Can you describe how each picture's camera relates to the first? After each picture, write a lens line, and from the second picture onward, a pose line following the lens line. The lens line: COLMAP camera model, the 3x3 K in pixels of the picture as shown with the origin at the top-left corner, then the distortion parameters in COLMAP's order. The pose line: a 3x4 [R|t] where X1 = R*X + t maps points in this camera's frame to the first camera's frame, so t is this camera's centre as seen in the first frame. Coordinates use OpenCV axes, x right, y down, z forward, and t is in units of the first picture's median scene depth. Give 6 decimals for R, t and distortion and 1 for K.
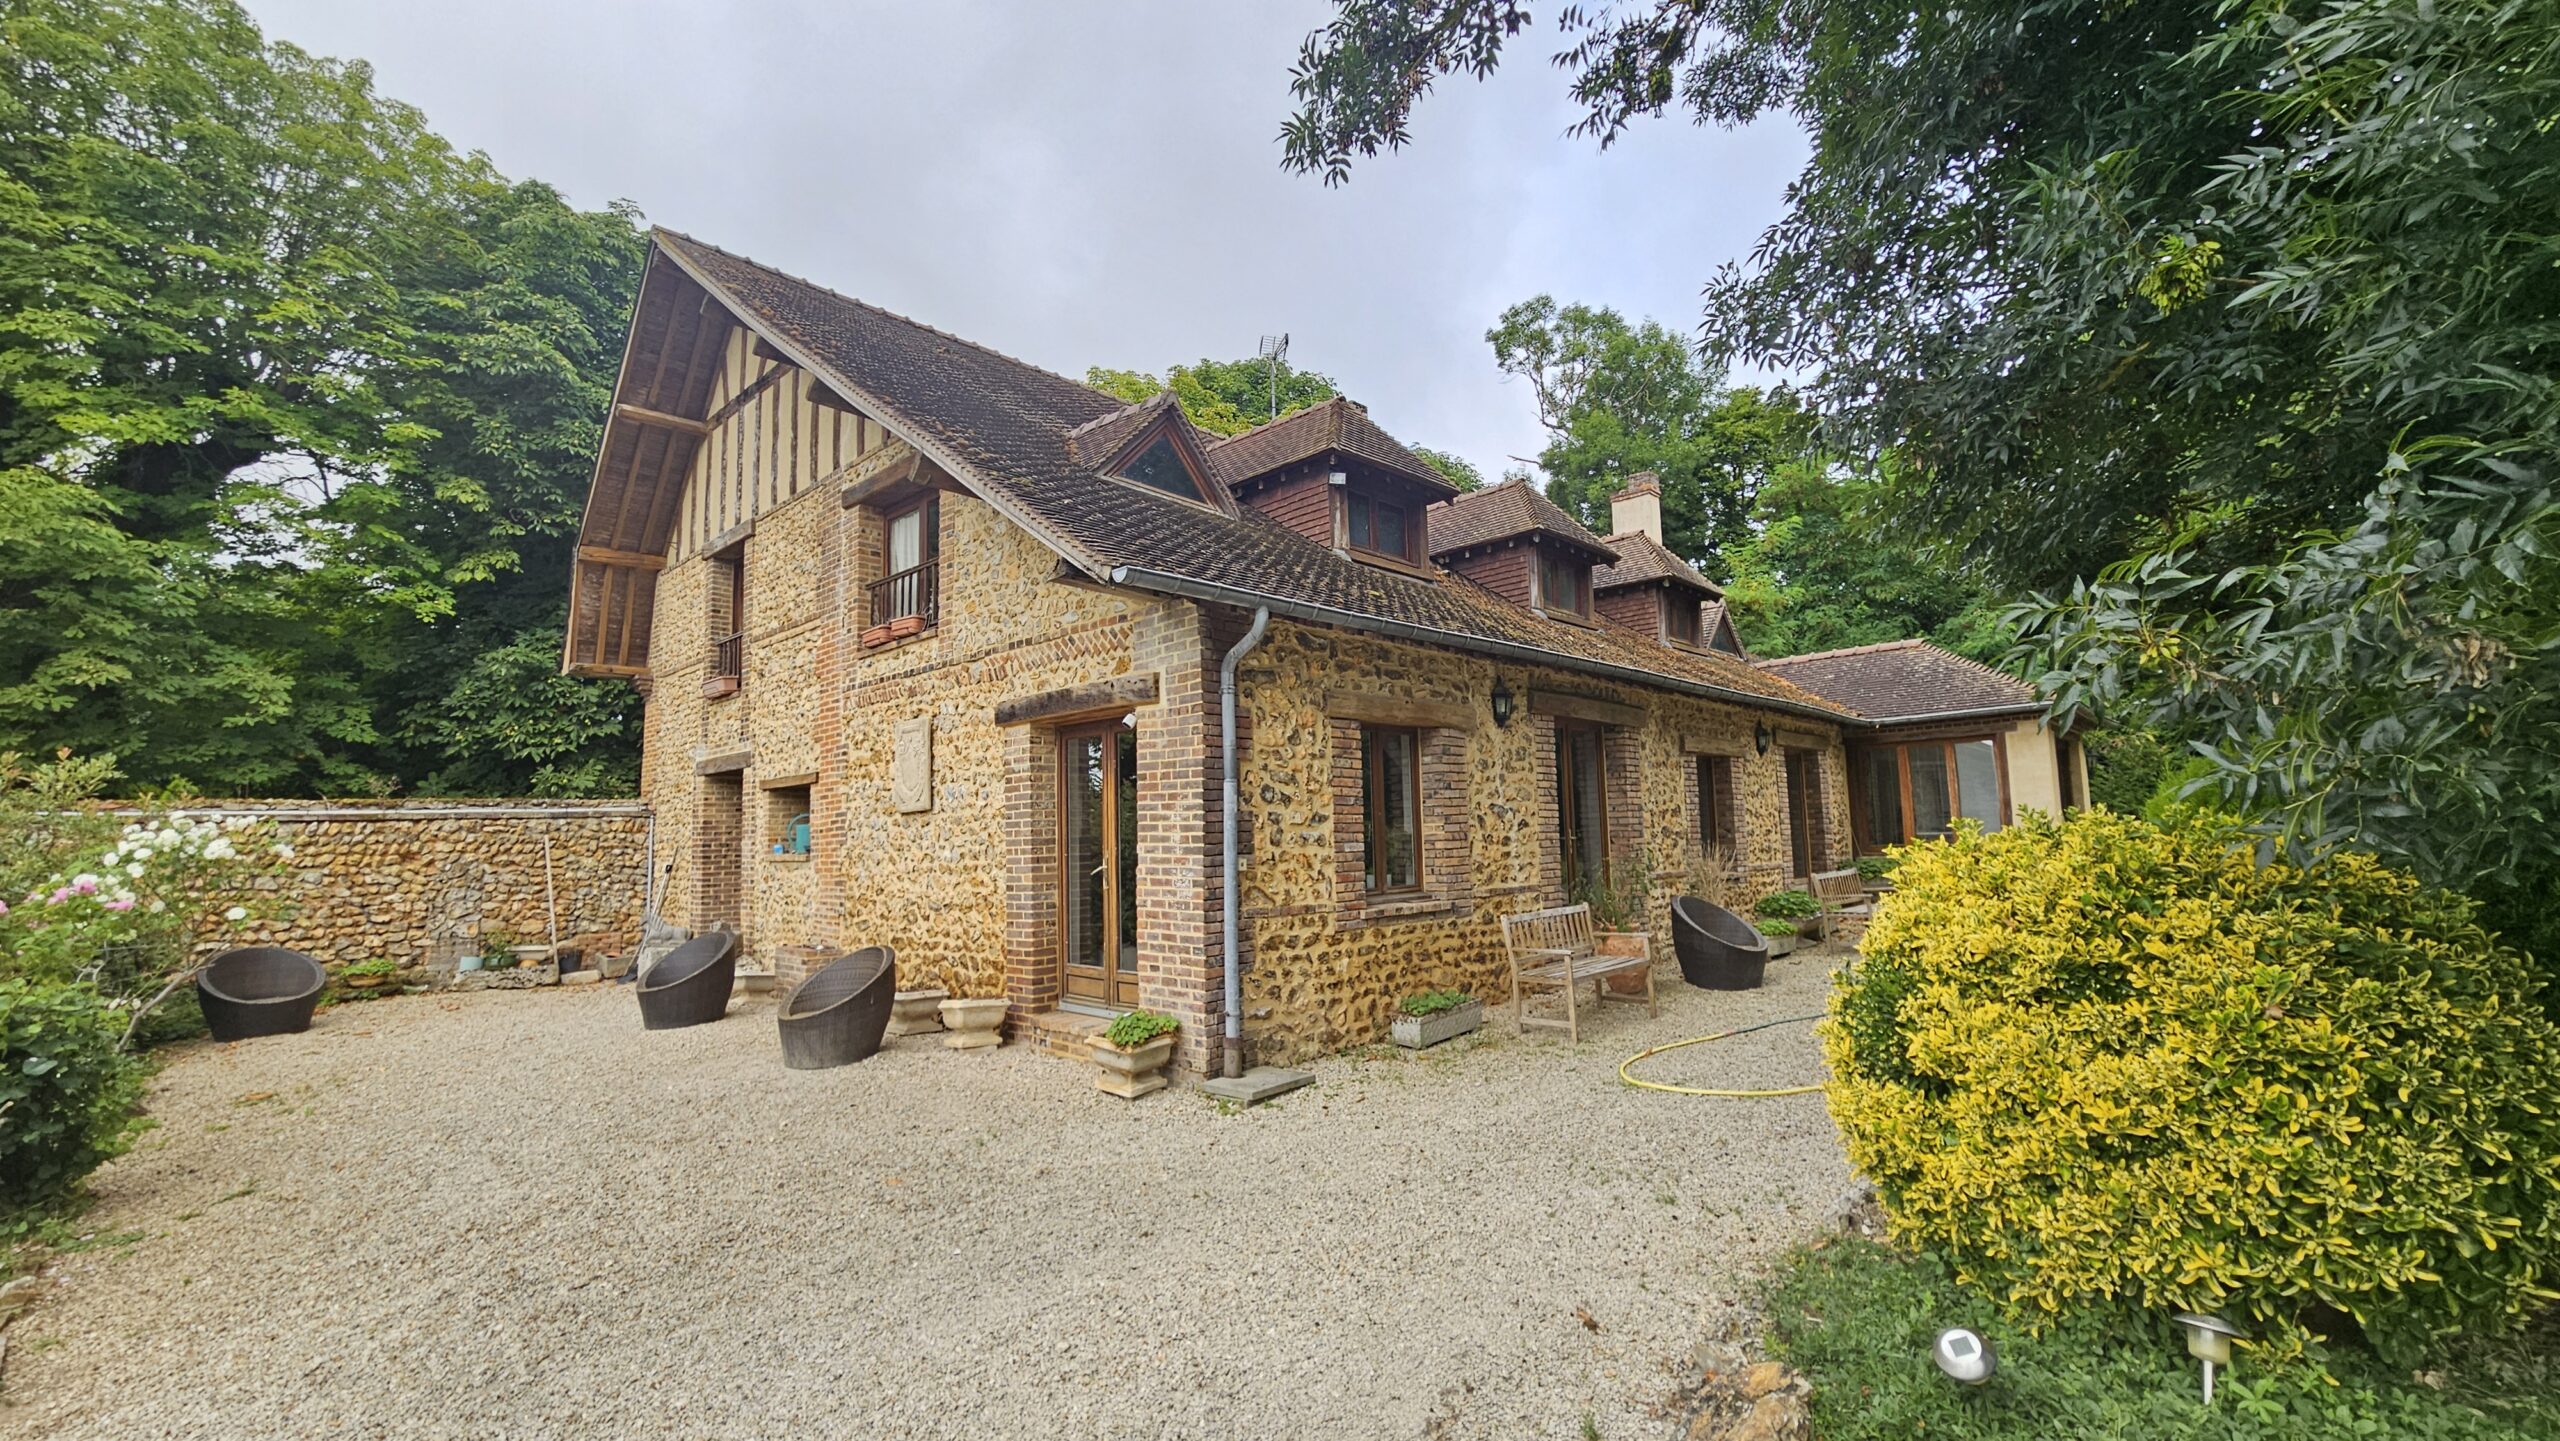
lens RADIAL K [[1050.5, 0, 1279.2], [0, 1050.5, 722.7], [0, 0, 1]] dist [0.000846, 0.000212]
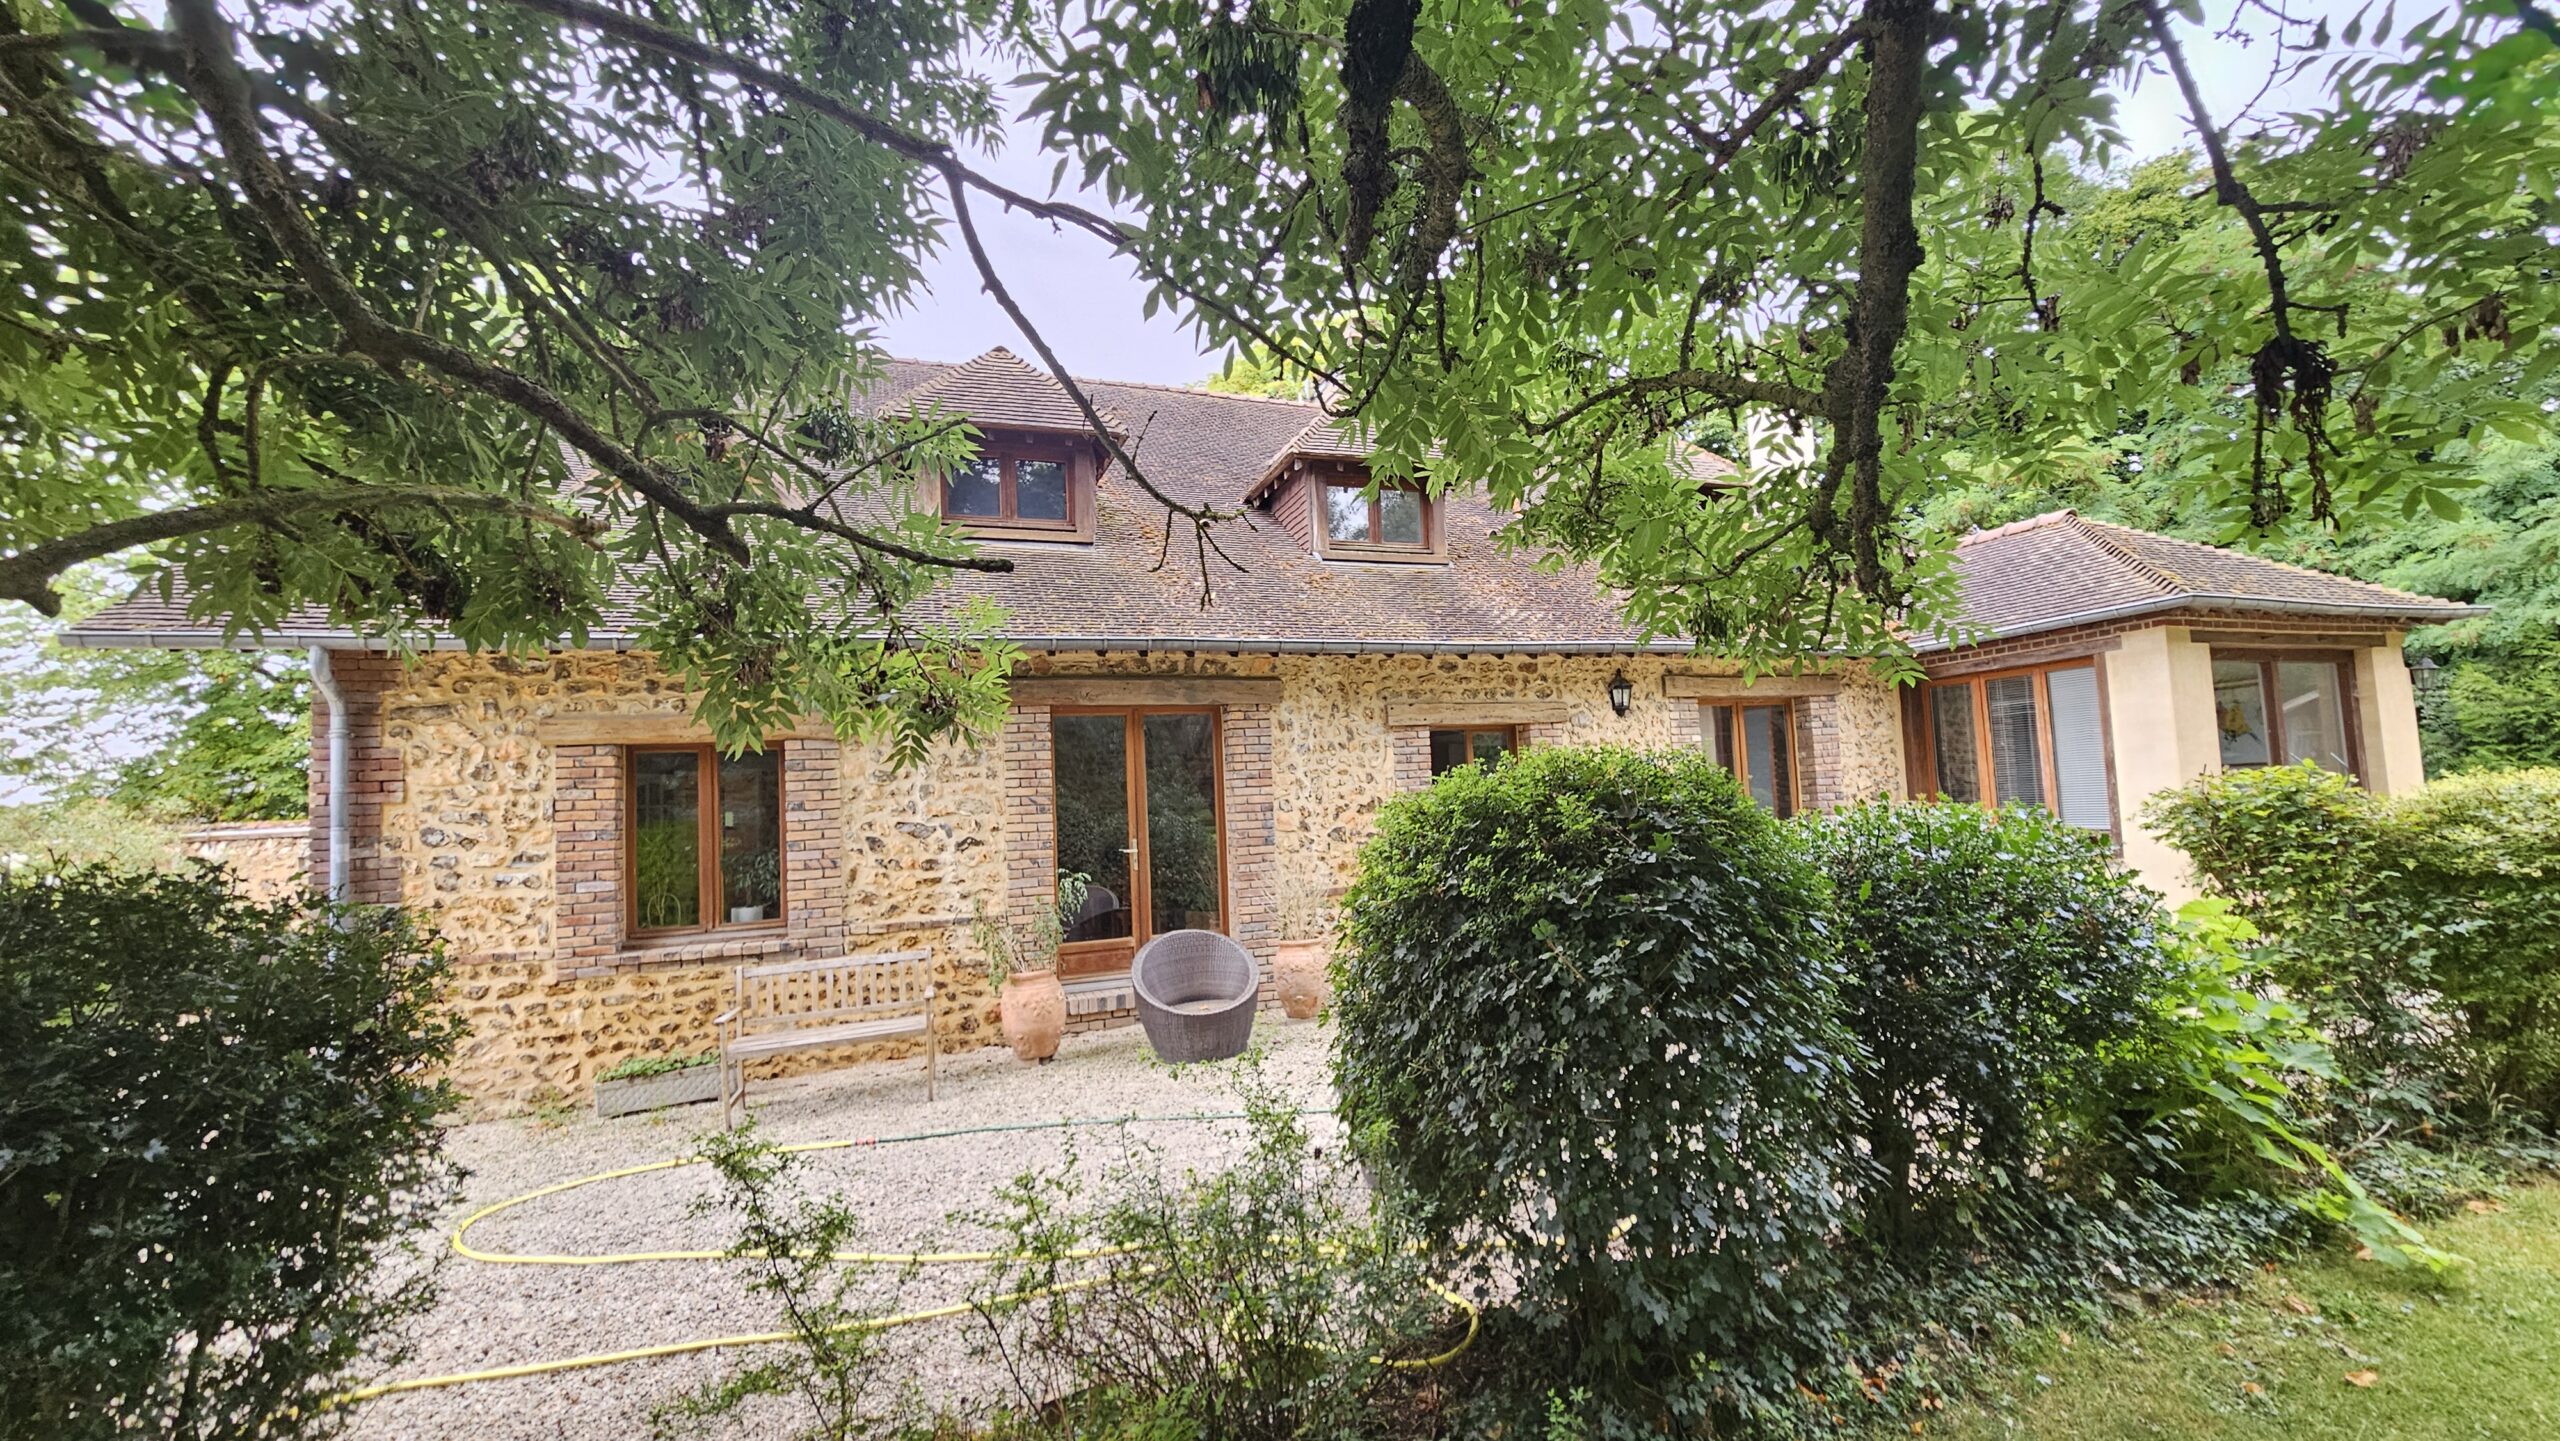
lens RADIAL K [[1050.5, 0, 1280.6], [0, 1050.5, 726.1], [0, 0, 1]] dist [0.000846, 0.000212]
pose [[0.900828, -0.053335, -0.430888, 1.021470], [0.074303, 0.996723, 0.031966, -0.004558], [0.427771, -0.060812, 0.901839, 0.454444]]
